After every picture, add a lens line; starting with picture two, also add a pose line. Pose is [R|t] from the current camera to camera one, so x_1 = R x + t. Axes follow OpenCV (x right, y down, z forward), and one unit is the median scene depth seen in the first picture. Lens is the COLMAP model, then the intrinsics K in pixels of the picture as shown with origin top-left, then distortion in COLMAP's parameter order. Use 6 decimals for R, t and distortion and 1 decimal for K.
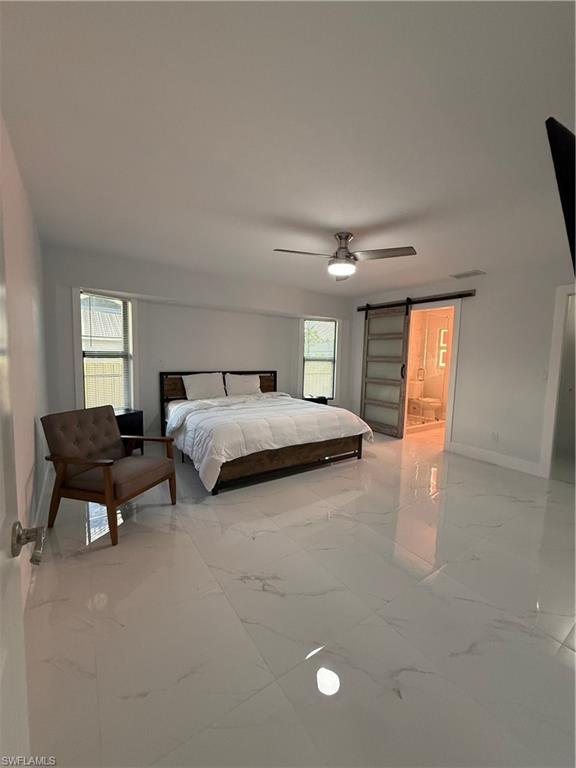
lens RADIAL K [[307.8, 0, 288.0], [0, 307.8, 384.0], [0, 0, 1]] dist [-0.000146, 0.000160]
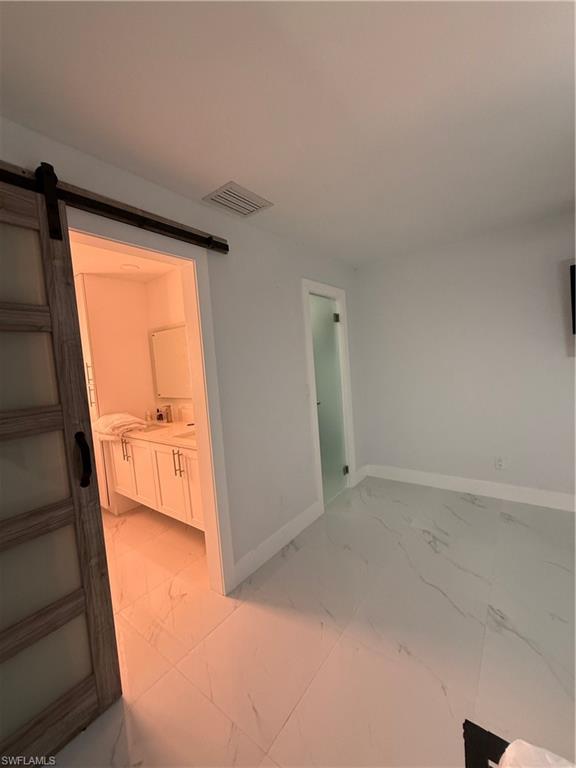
lens RADIAL K [[307.8, 0, 288.0], [0, 307.8, 384.0], [0, 0, 1]] dist [-0.000146, 0.000160]
pose [[-0.319513, -0.077837, 0.944380, 0.076522], [0.149757, 0.979948, 0.131436, -0.105671], [-0.935673, 0.183423, -0.301449, 0.861039]]
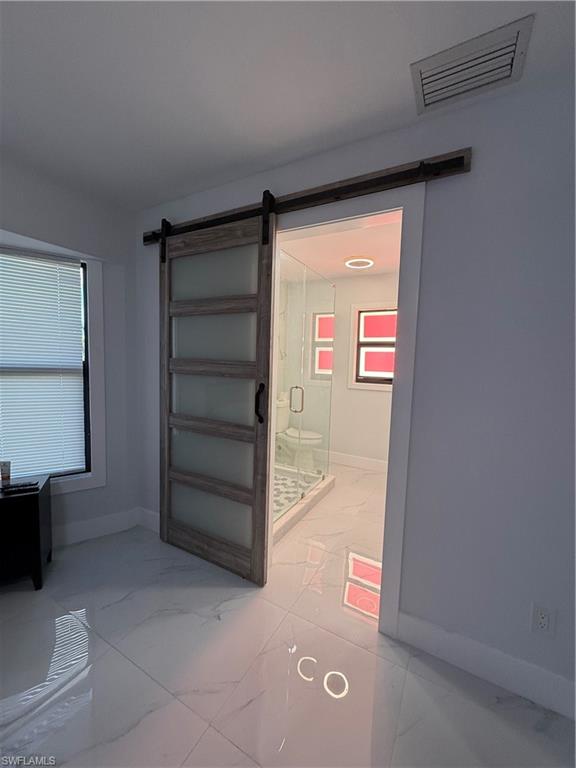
lens RADIAL K [[307.8, 0, 288.0], [0, 307.8, 384.0], [0, 0, 1]] dist [-0.000146, 0.000160]
pose [[0.895519, -0.036701, 0.443507, 0.232271], [0.034383, 0.999321, 0.013269, -0.063932], [-0.443693, 0.003367, 0.896173, 0.631624]]
